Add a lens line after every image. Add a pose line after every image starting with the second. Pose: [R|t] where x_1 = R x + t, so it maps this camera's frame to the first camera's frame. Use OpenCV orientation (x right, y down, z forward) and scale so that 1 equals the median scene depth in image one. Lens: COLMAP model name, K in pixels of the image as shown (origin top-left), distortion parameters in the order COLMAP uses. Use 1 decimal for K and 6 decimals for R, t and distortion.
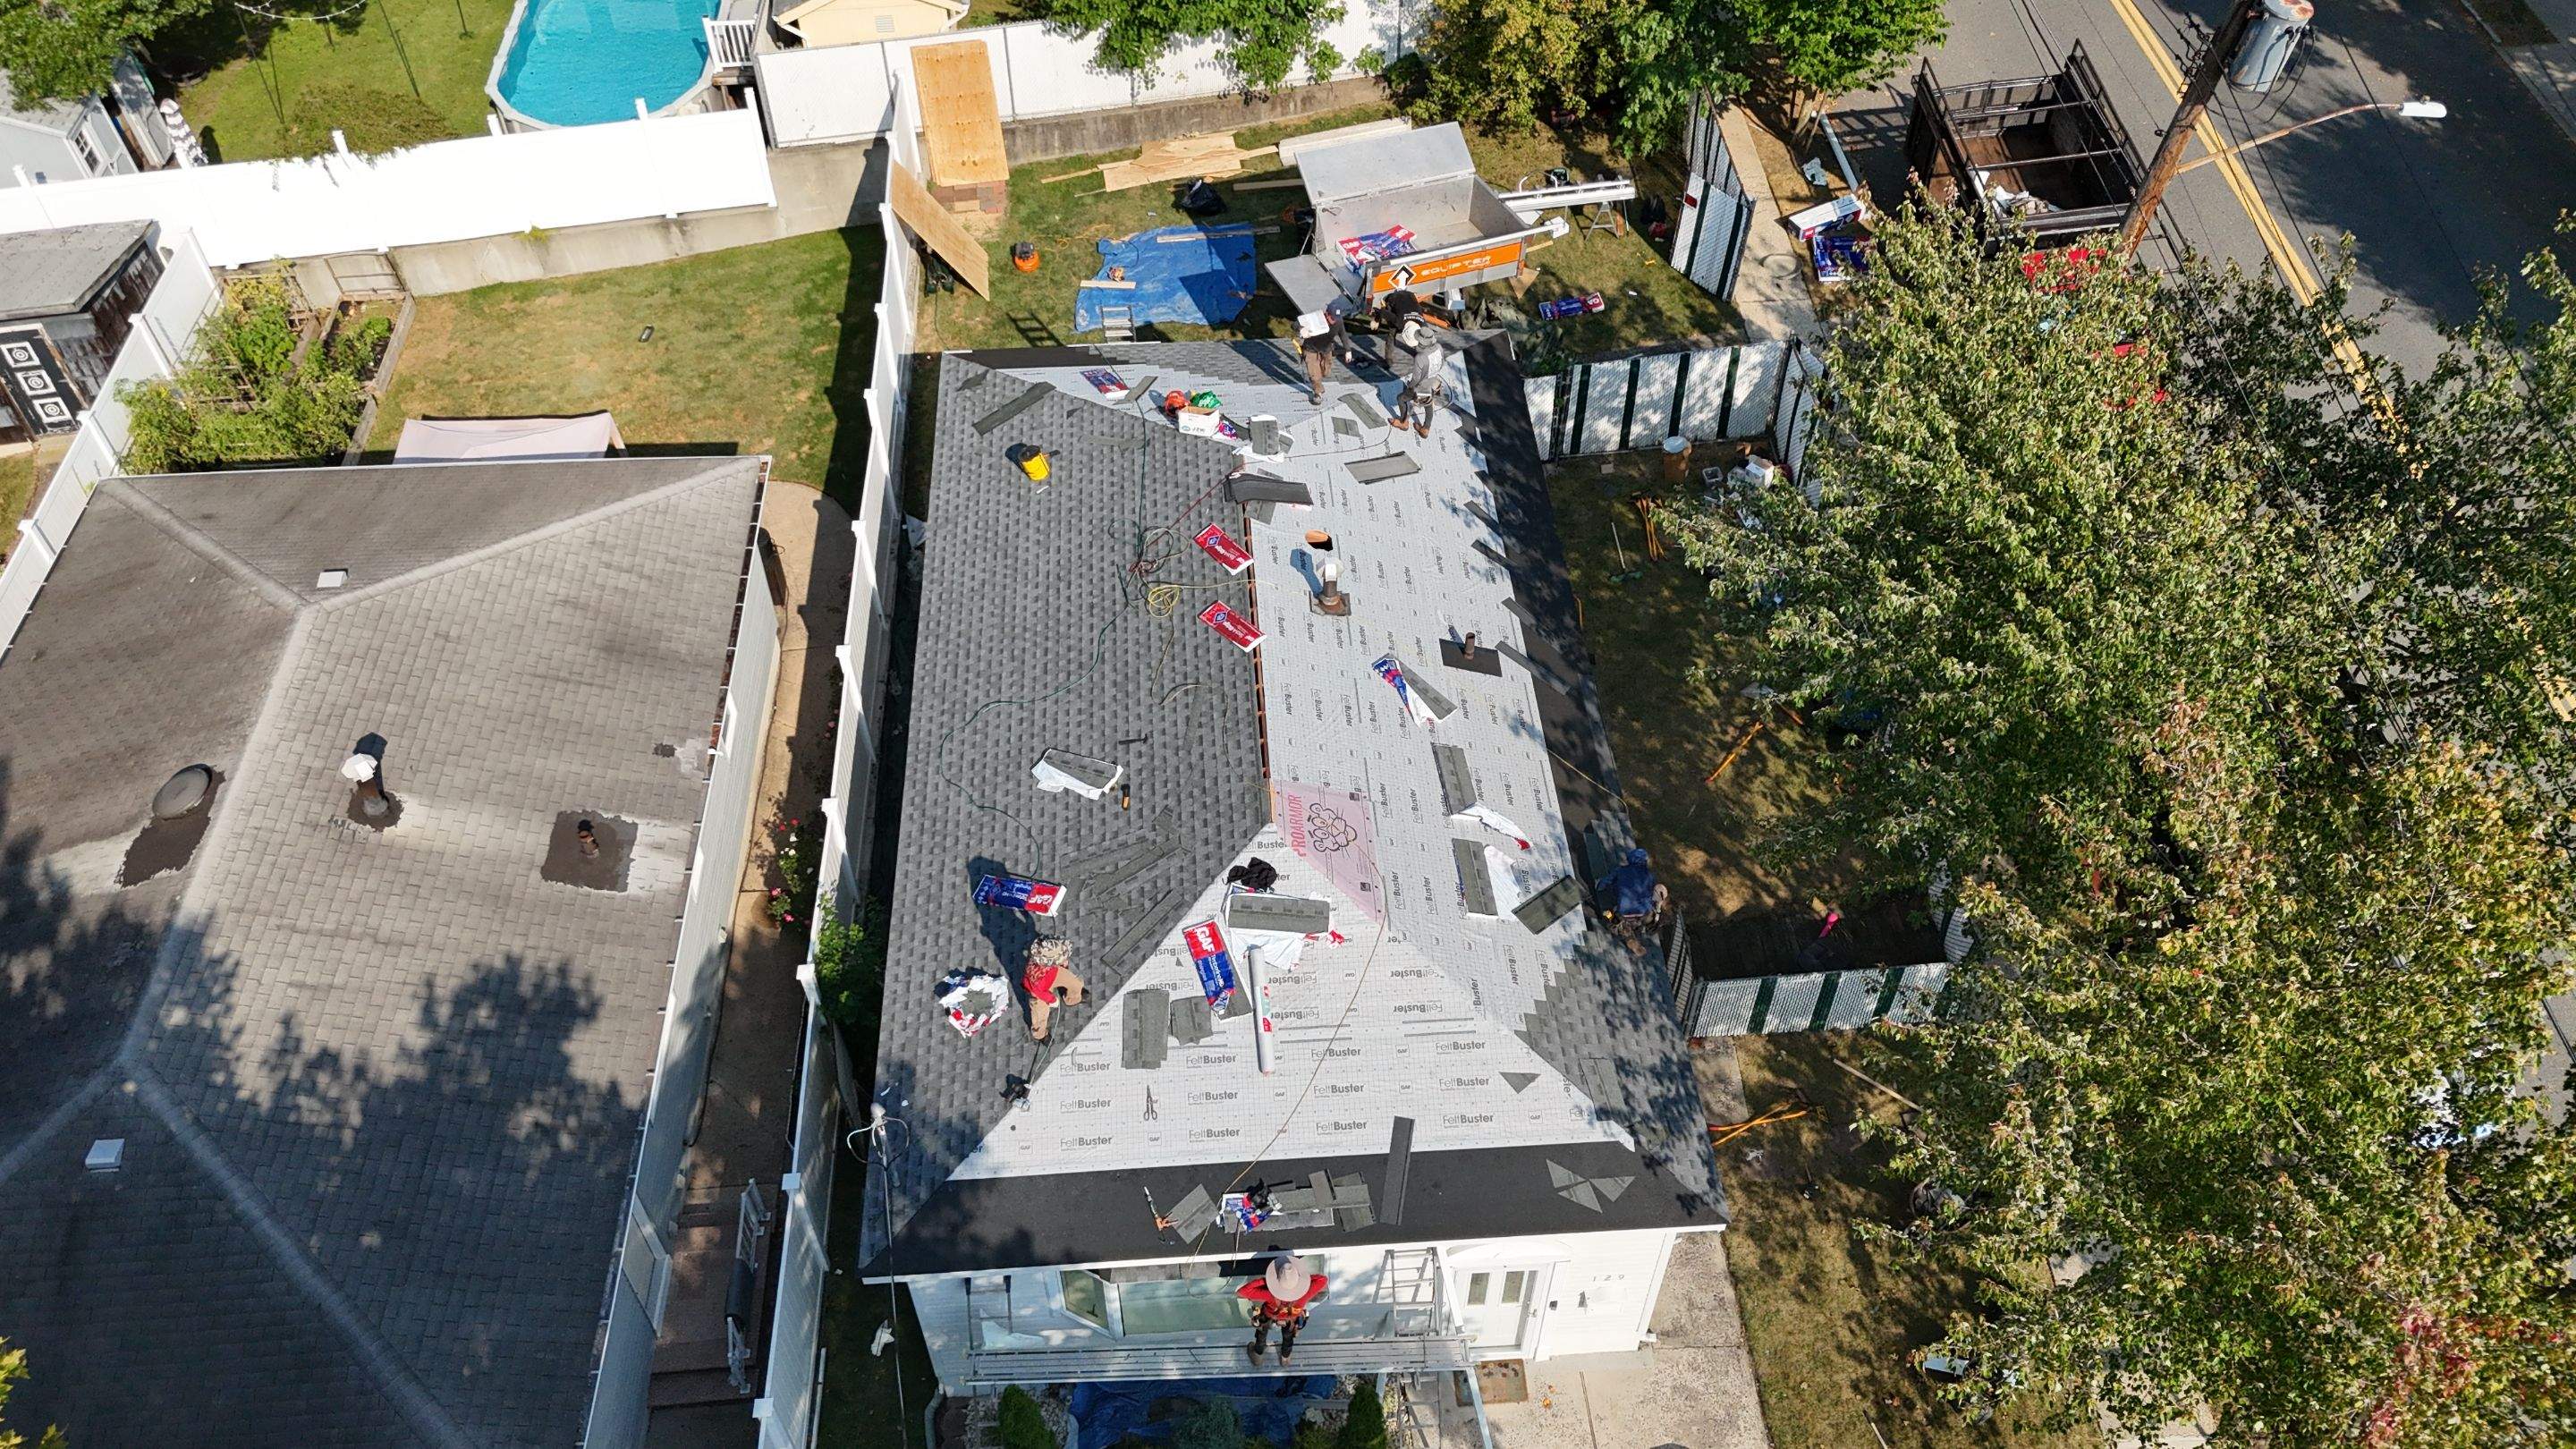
lens RADIAL K [[1857.8, 0, 1301.8], [0, 1857.8, 727.0], [0, 0, 1]] dist [0.031656, -0.014618]
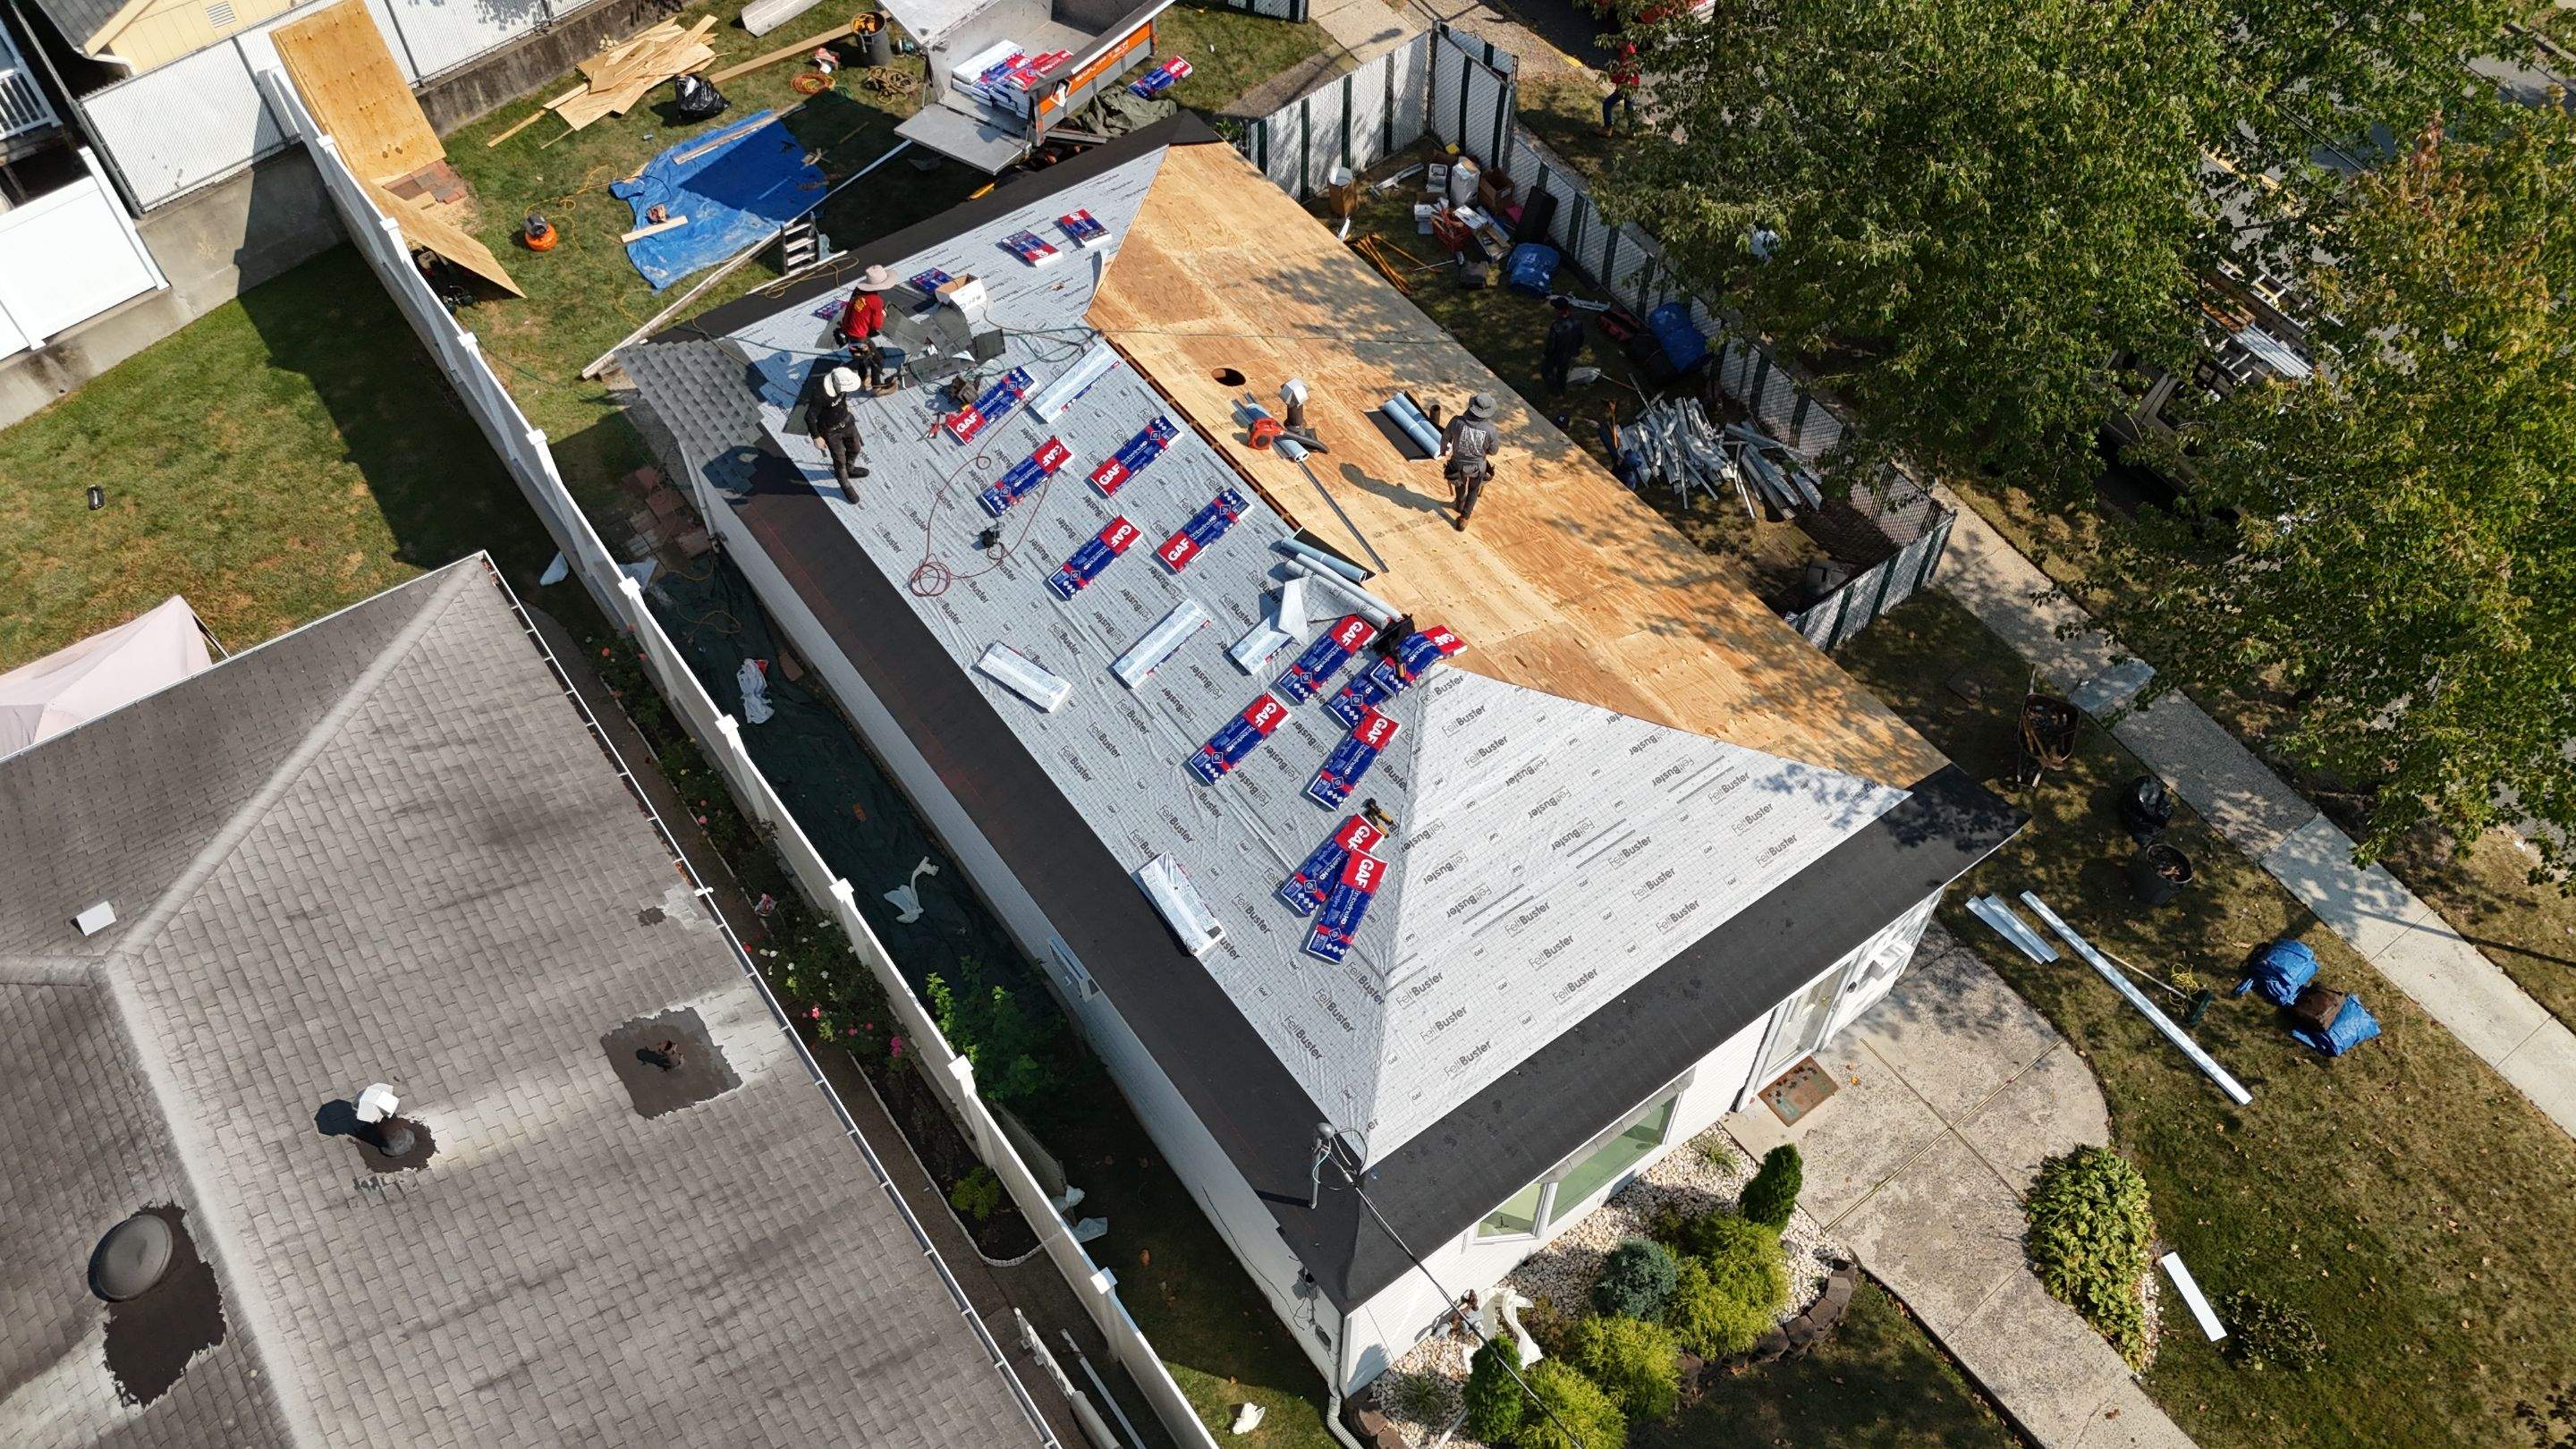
lens RADIAL K [[1857.8, 0, 1277.4], [0, 1857.8, 726.7], [0, 0, 1]] dist [0.031656, -0.014618]
pose [[0.851135, -0.424735, 0.308494, -0.313636], [0.395030, 0.905247, 0.156457, -0.077564], [-0.345716, -0.011301, 0.938271, 0.148195]]
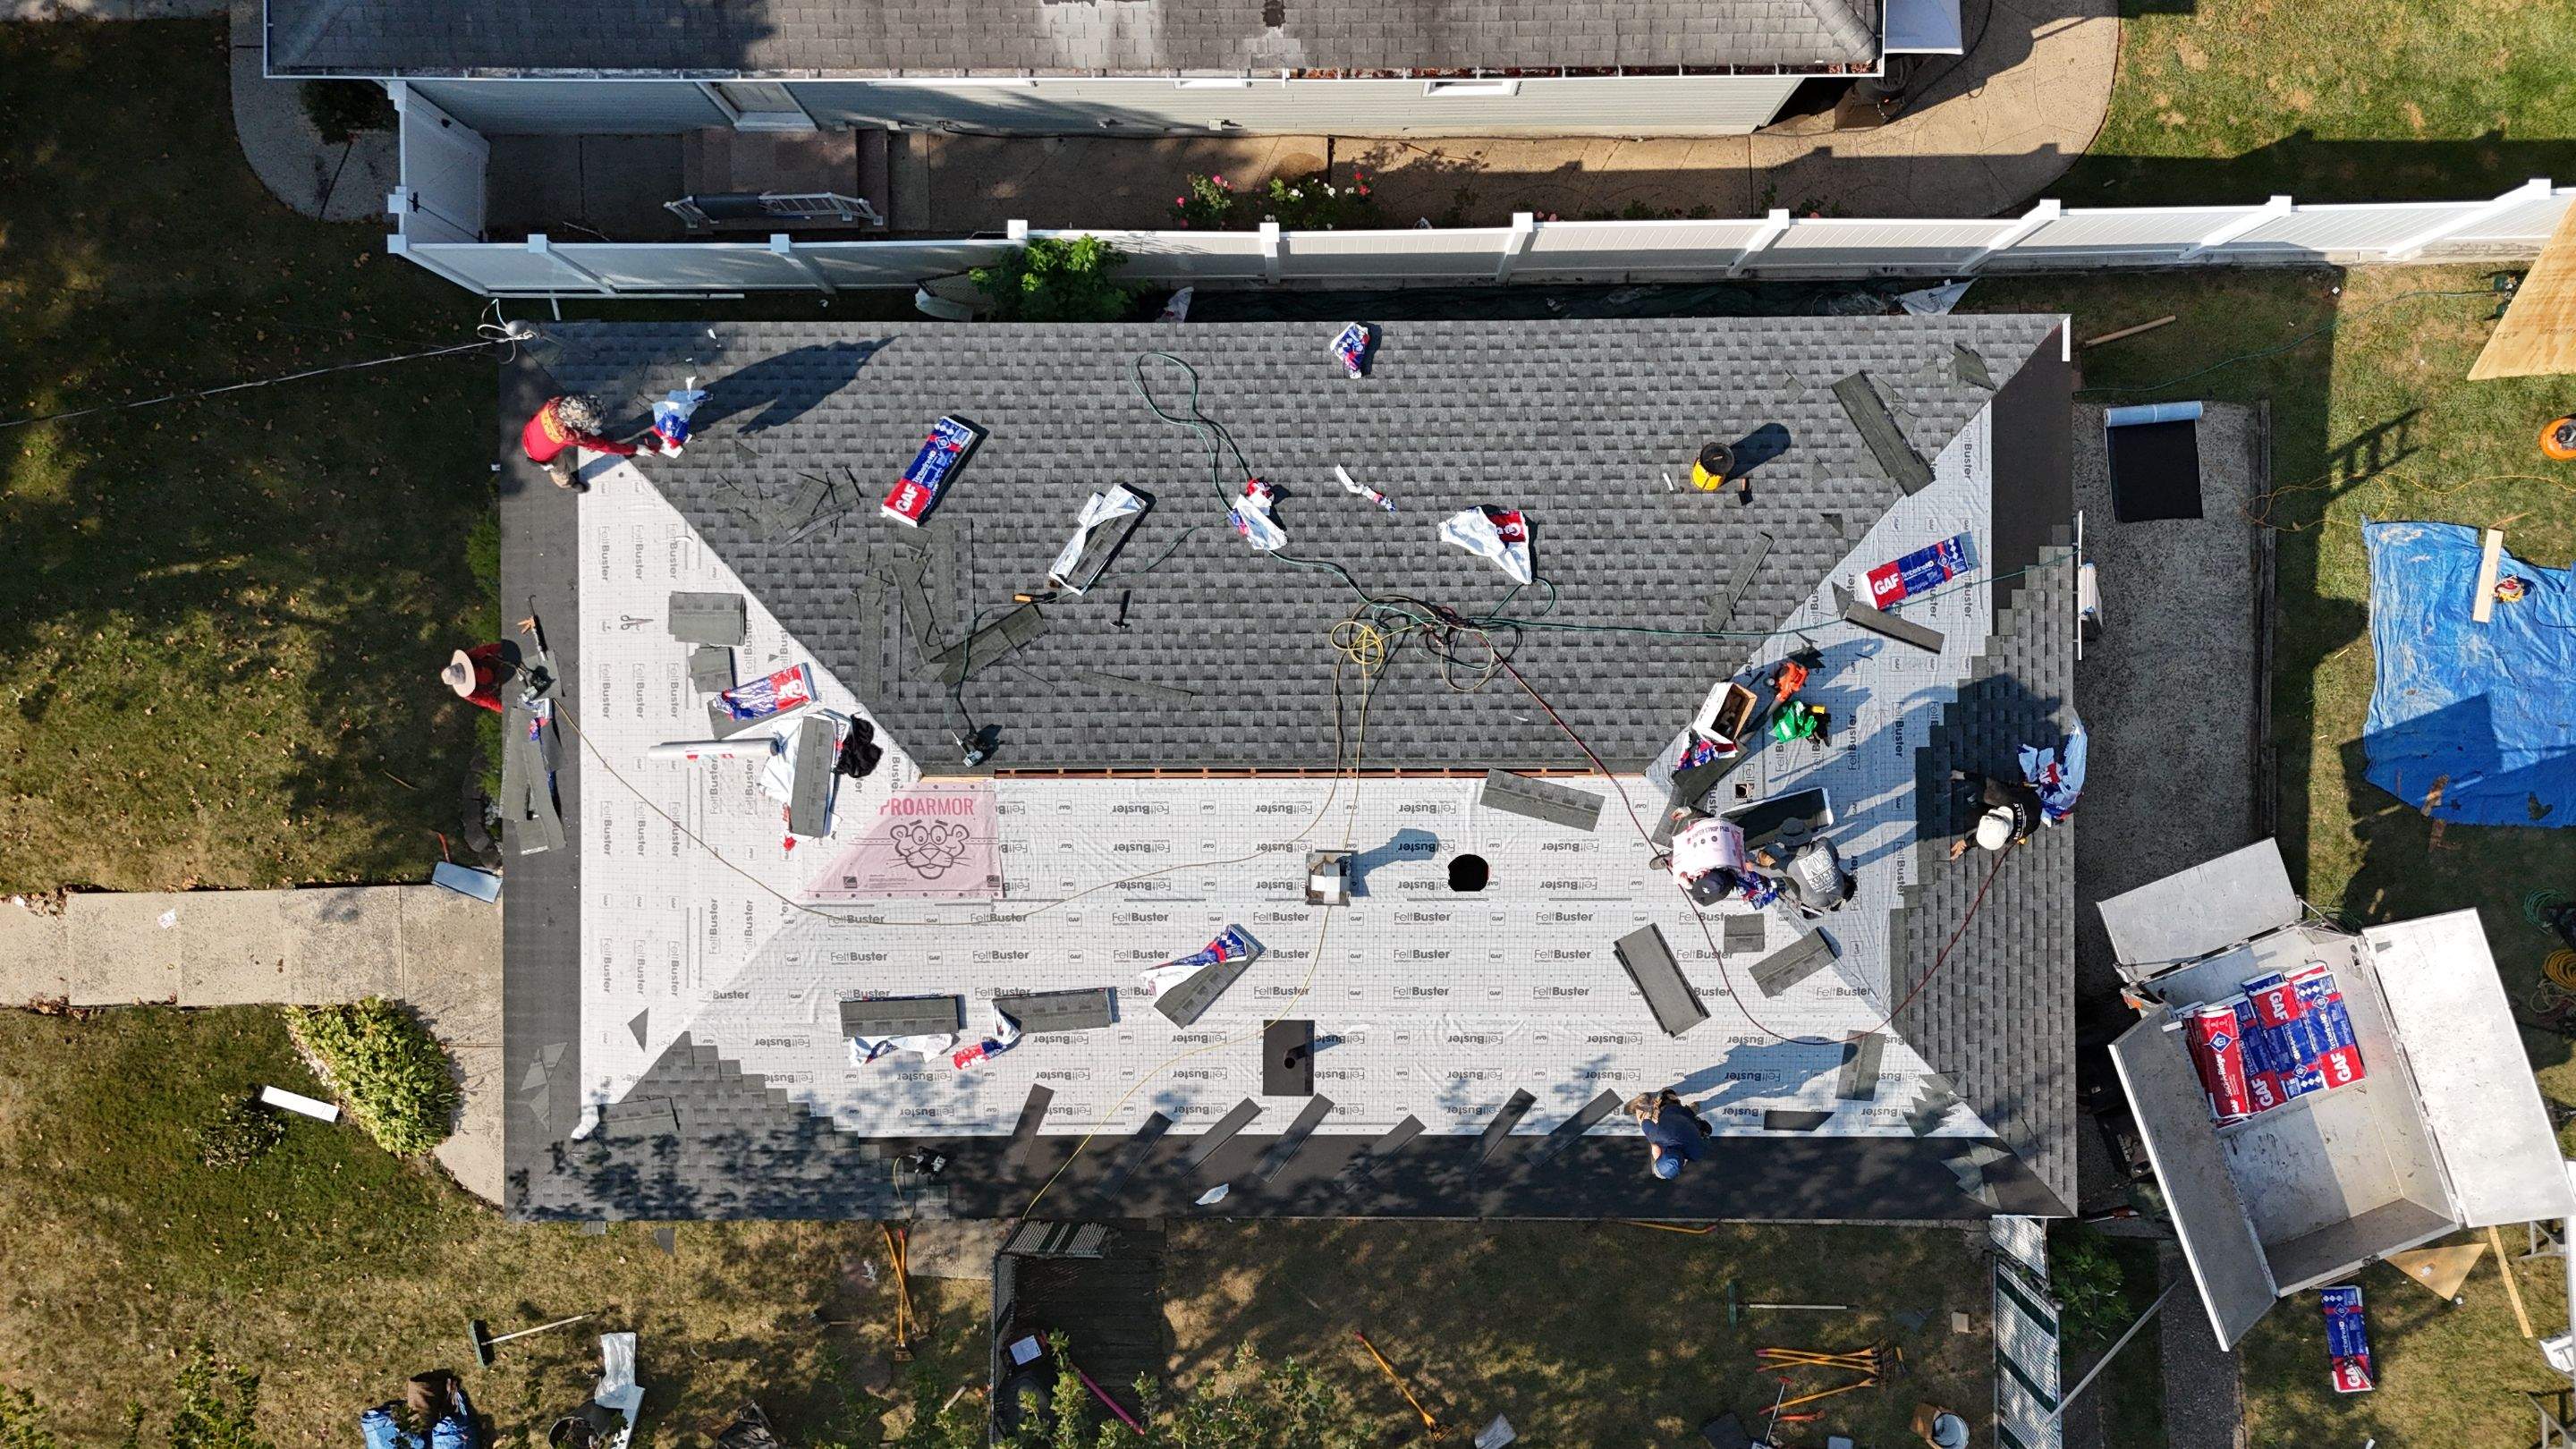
lens RADIAL K [[1857.8, 0, 1296.9], [0, 1857.8, 717.9], [0, 0, 1]] dist [0.031656, -0.014618]
pose [[-0.069440, 0.997586, 0.000308, -0.044970], [-0.734851, -0.051360, 0.676282, -0.521467], [0.674665, 0.046735, 0.736643, 0.425682]]
